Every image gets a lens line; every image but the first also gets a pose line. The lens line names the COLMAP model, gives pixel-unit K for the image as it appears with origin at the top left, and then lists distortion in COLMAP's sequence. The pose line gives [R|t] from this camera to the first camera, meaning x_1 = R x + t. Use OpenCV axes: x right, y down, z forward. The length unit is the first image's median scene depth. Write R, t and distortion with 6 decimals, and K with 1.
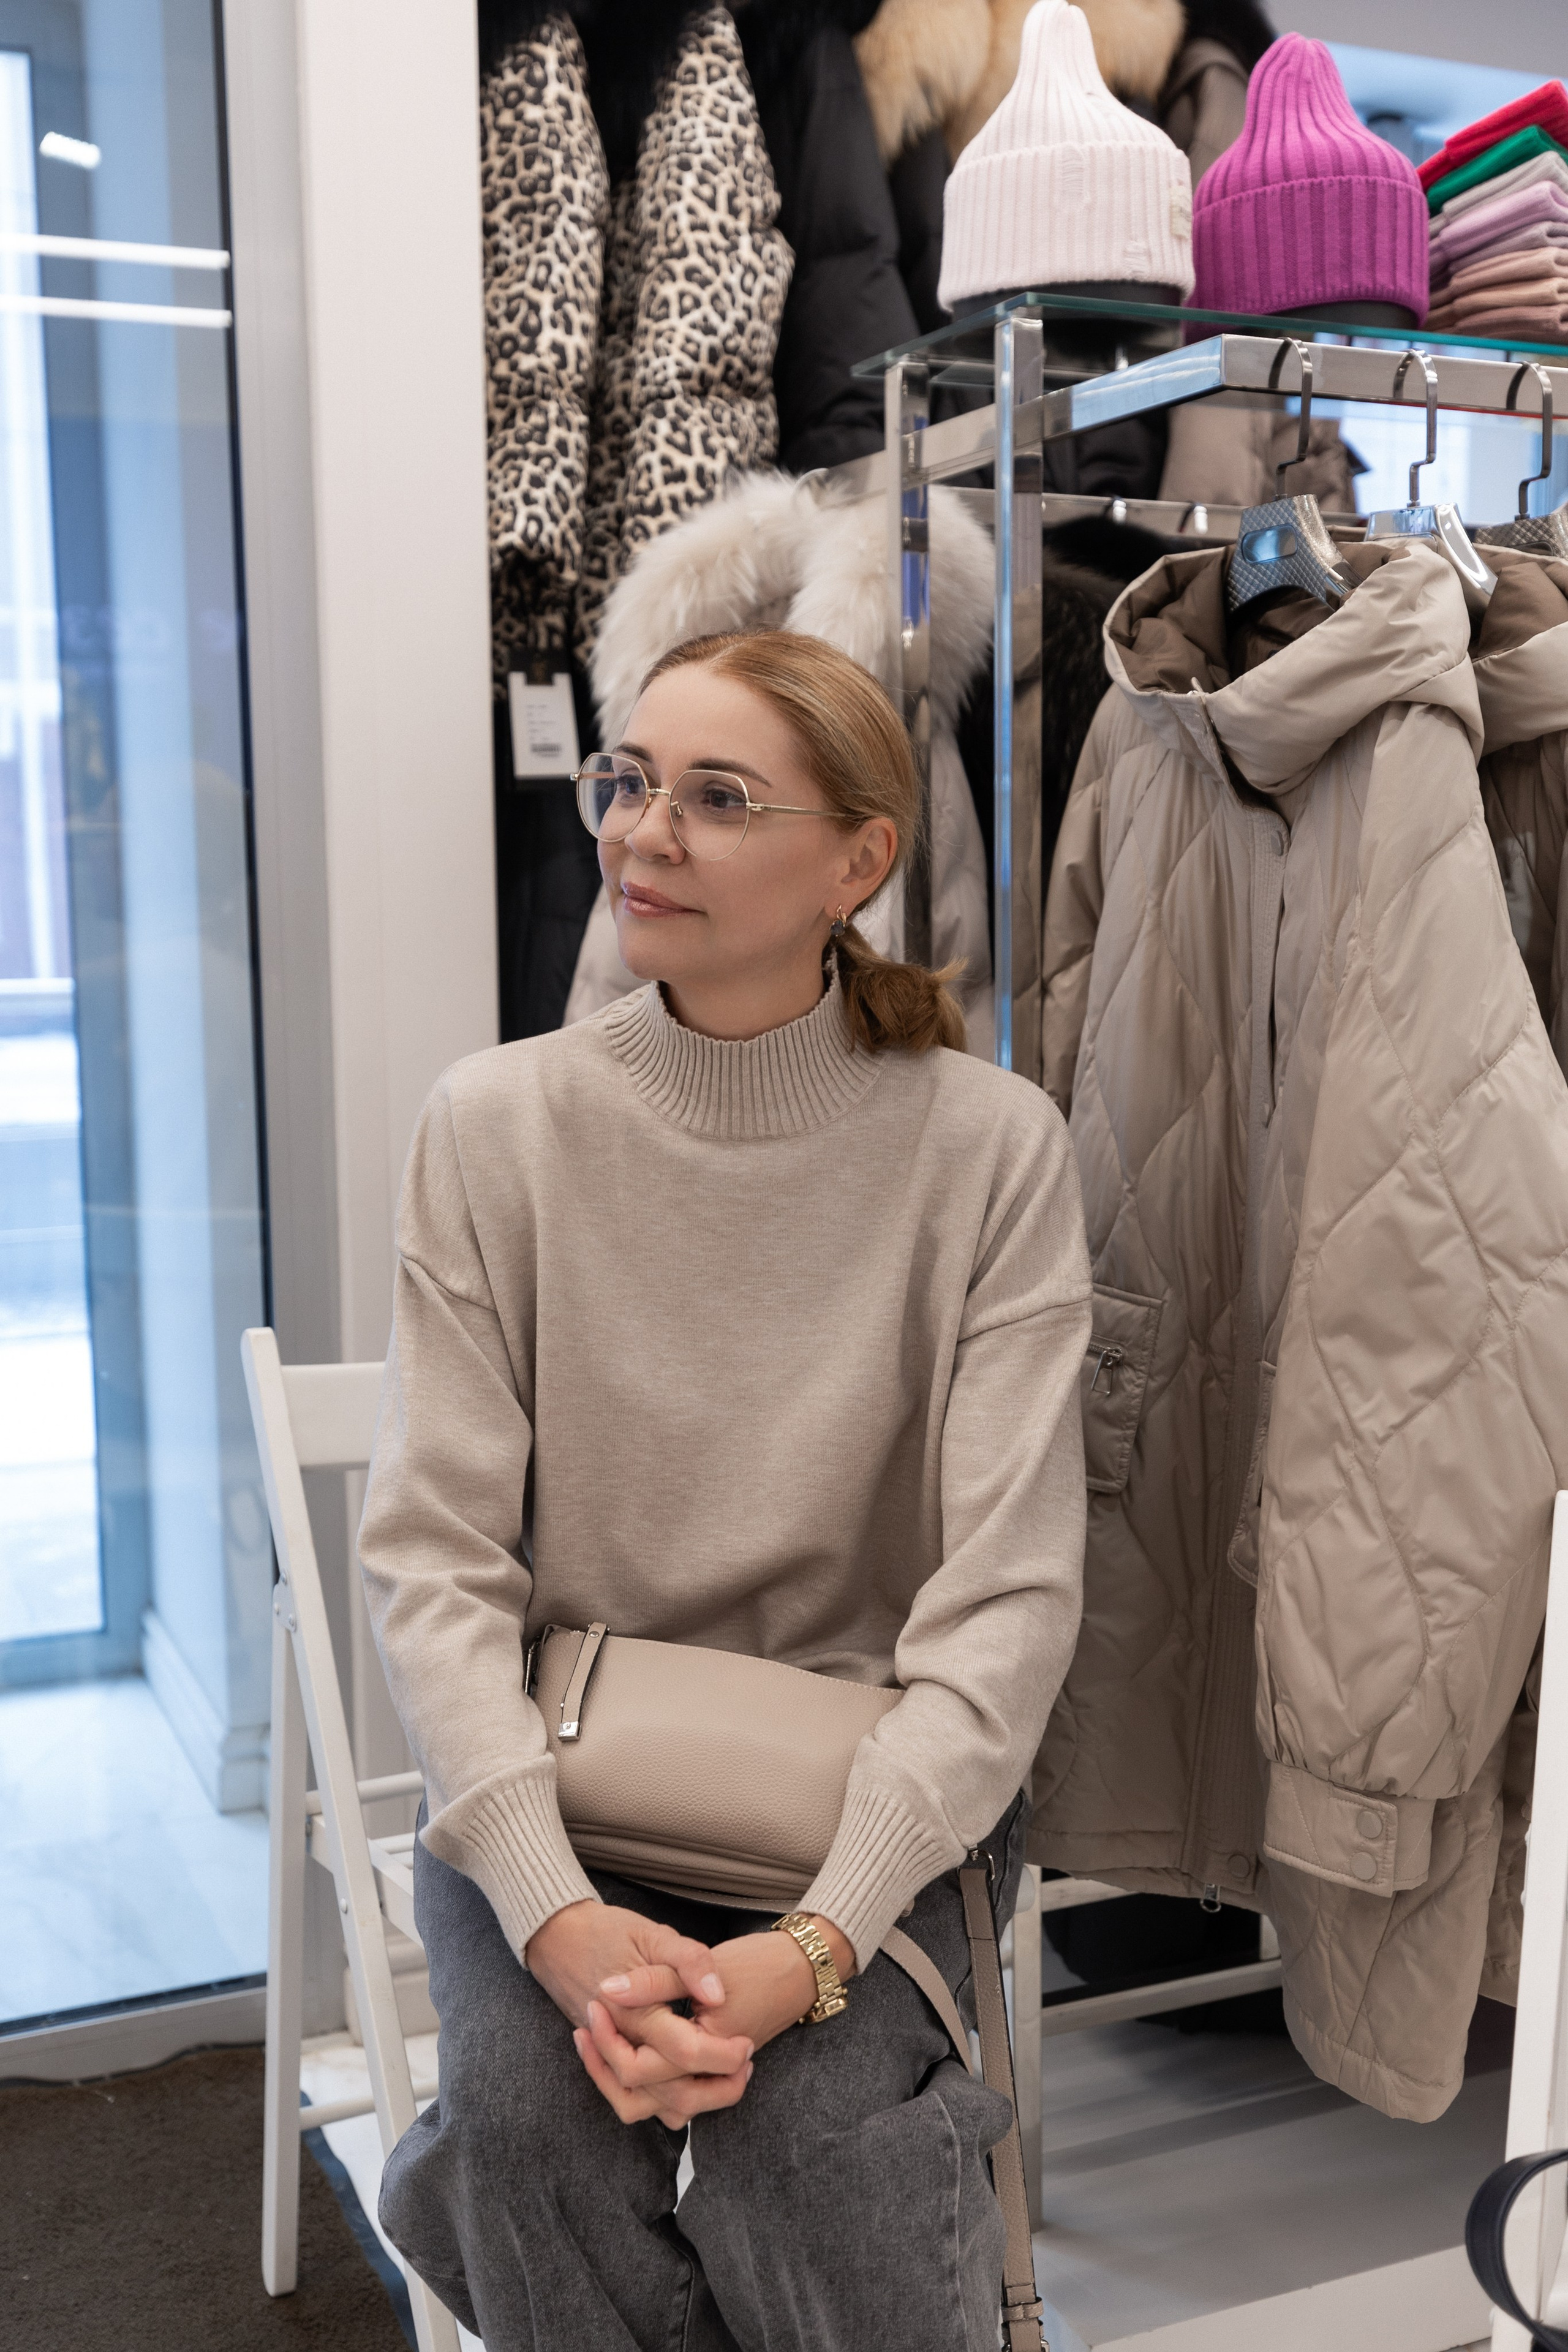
lens RADIAL K [[2507.2, 0, 794.3], [0, 2507.2, 1233.9], [0, 0, 1]] dist [0.001142, 0.012749]
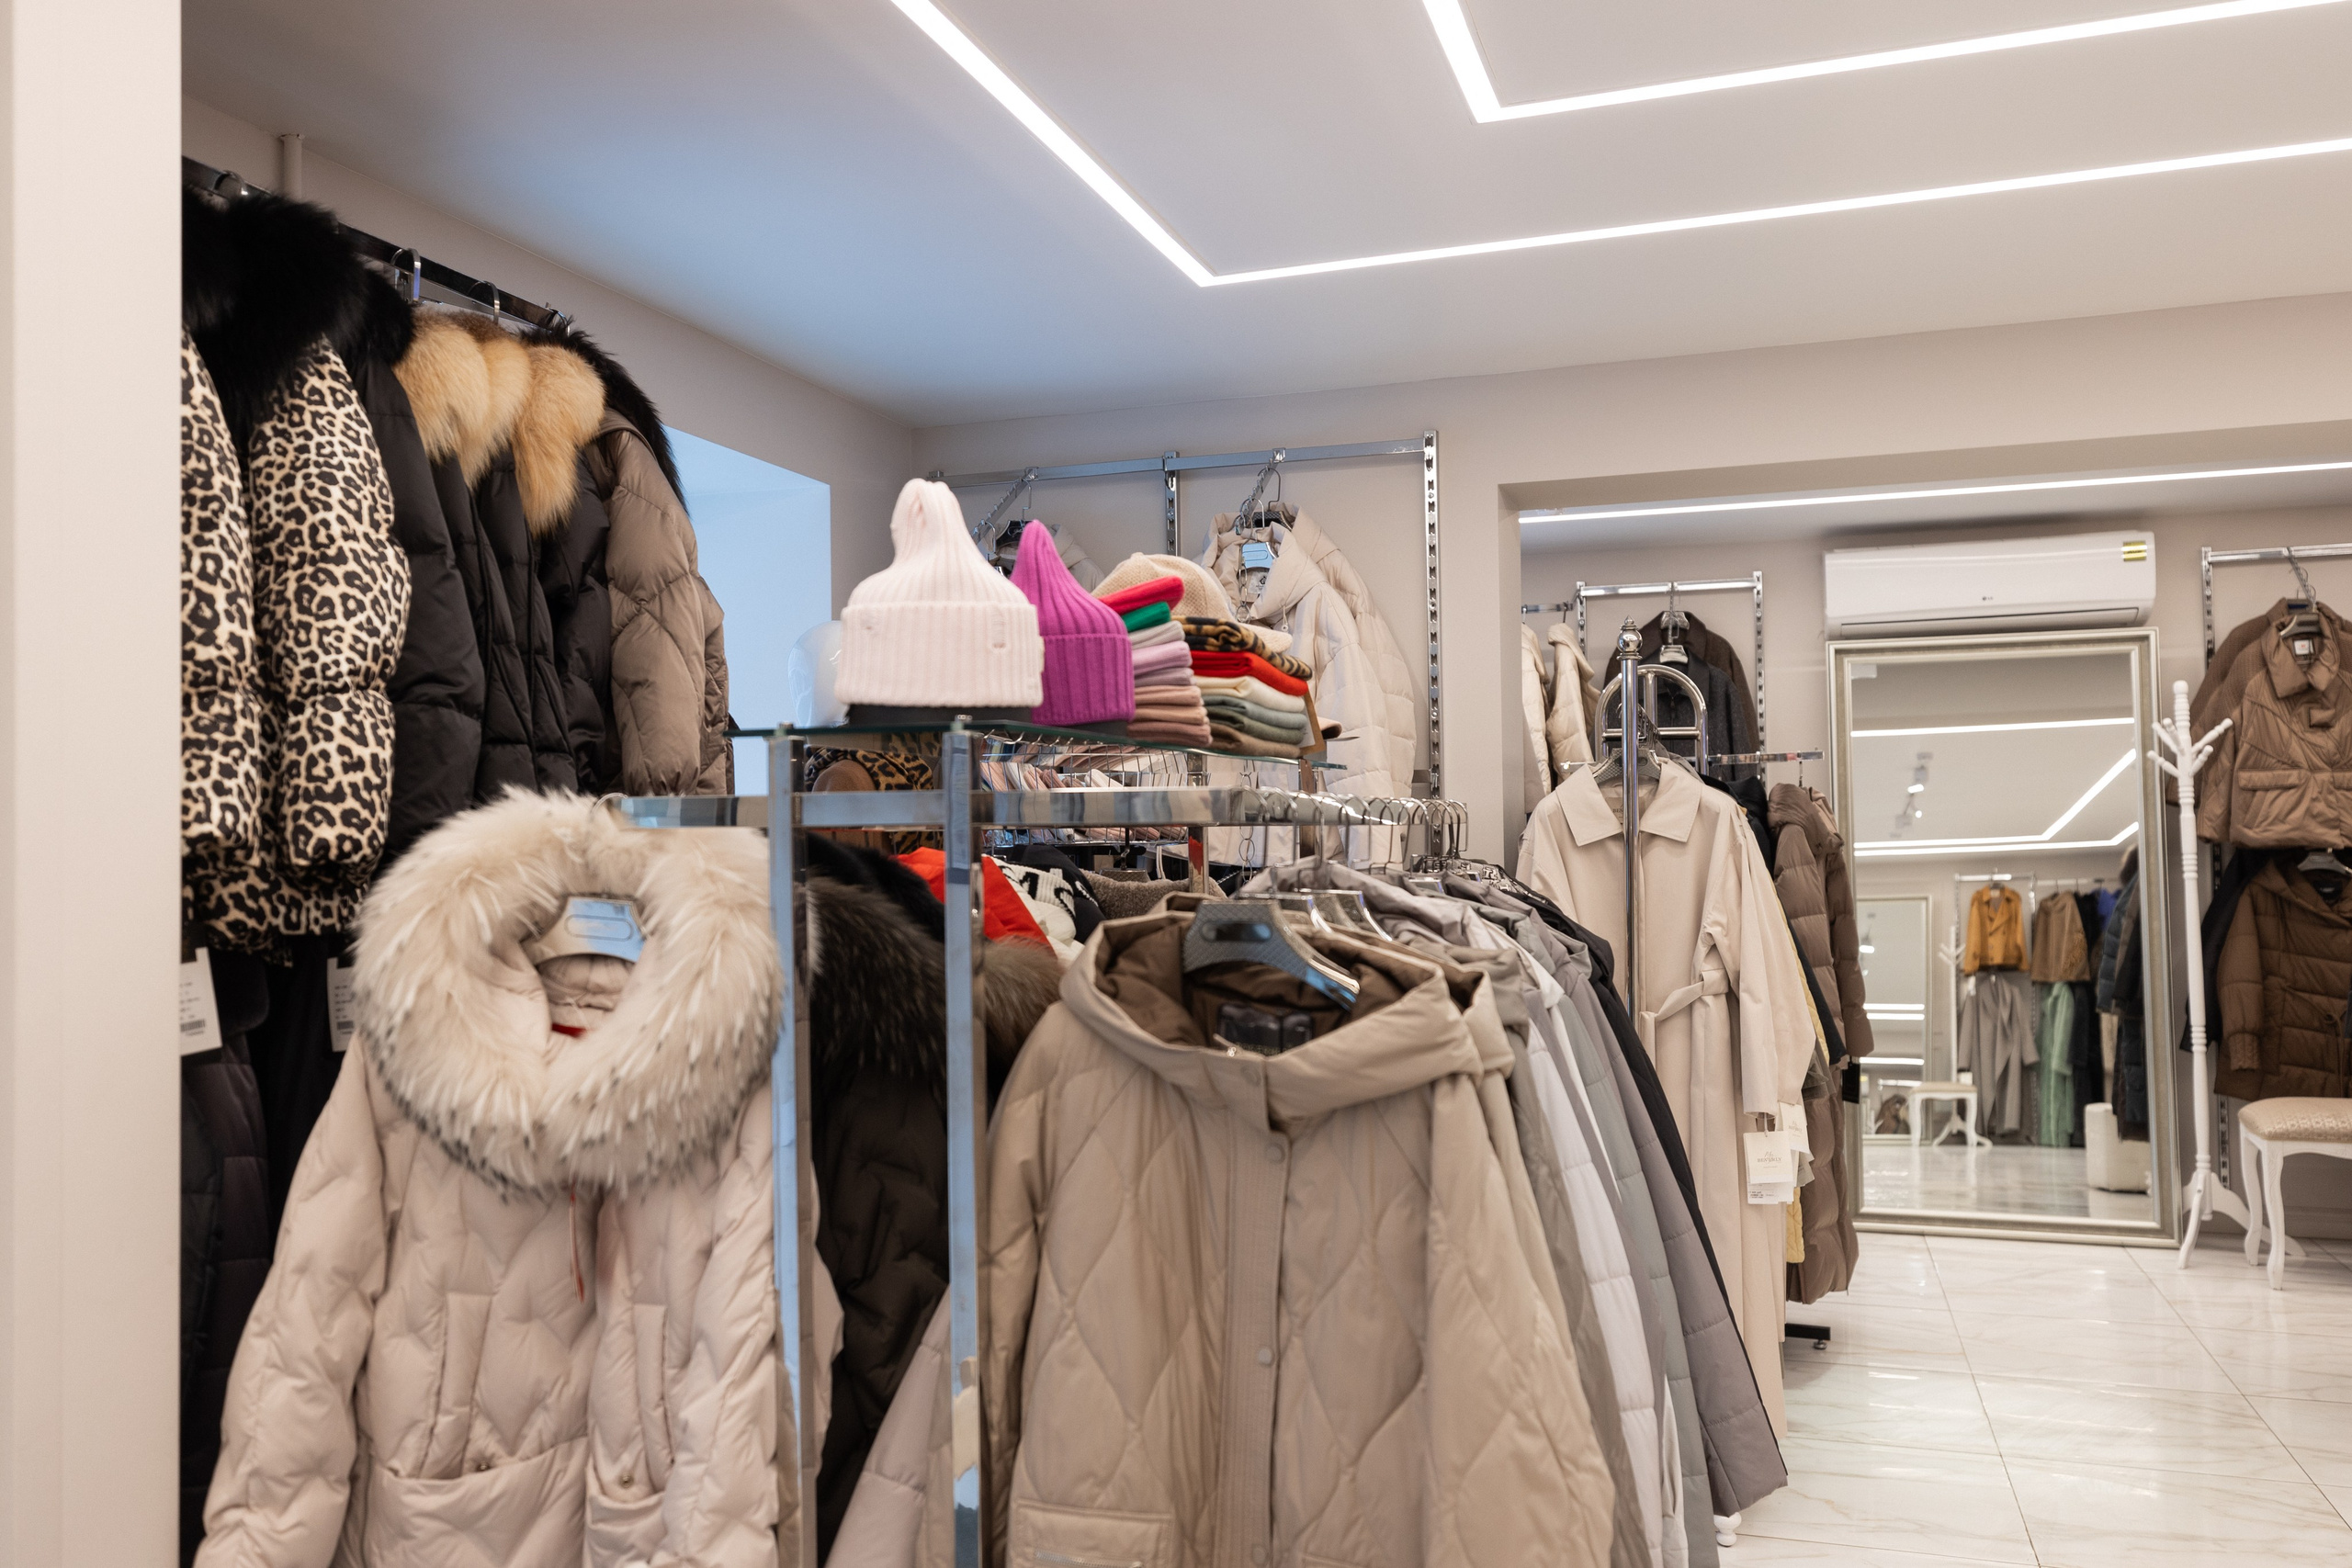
lens RADIAL K [[1746.2, 0, 1212.9], [0, 1746.2, 781.0], [0, 0, 1]] dist [0.000297, 0.001856]
pose [[0.664346, 0.014958, 0.747275, -0.357083], [0.118715, 0.984996, -0.125257, -0.160302], [-0.737937, 0.171926, 0.652603, 0.253444]]
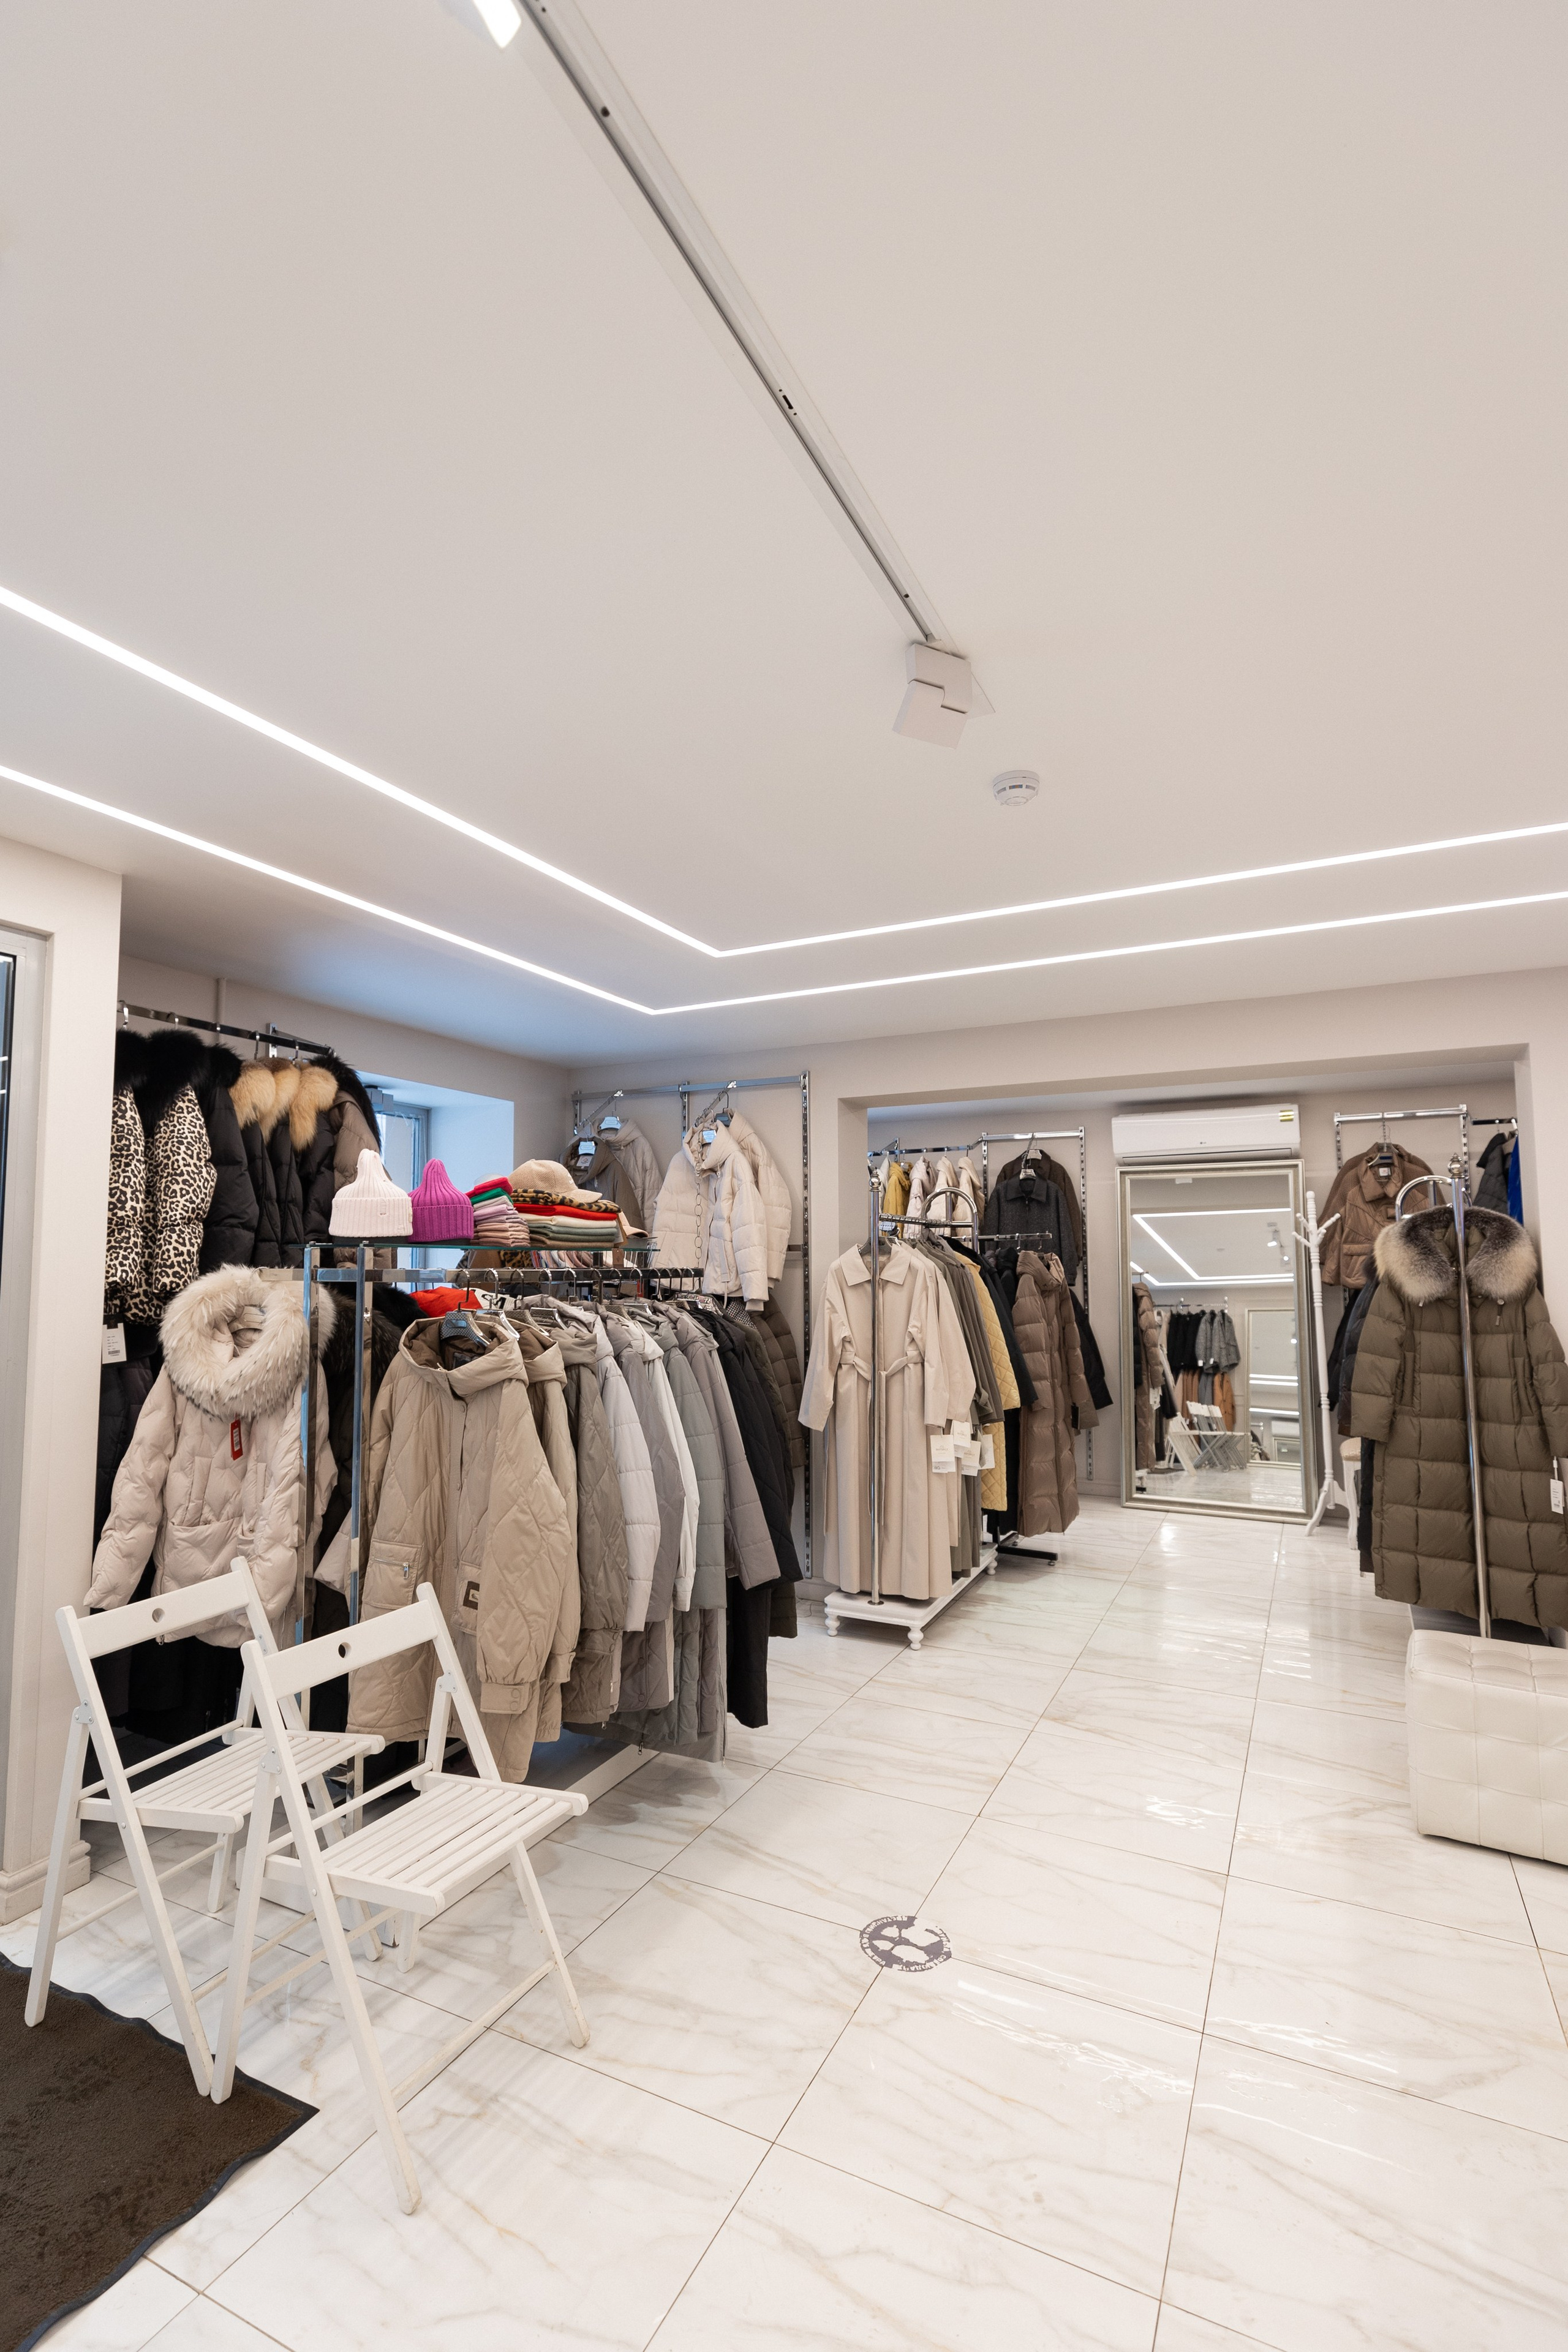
lens RADIAL K [[1107.9, 0, 784.0], [0, 1107.9, 1176.0], [0, 0, 1]] dist [0.000091, -0.000124]
pose [[0.770501, 0.050752, 0.635415, -0.314735], [0.092270, 0.977447, -0.189958, -0.092538], [-0.630725, 0.204993, 0.748441, -0.354060]]
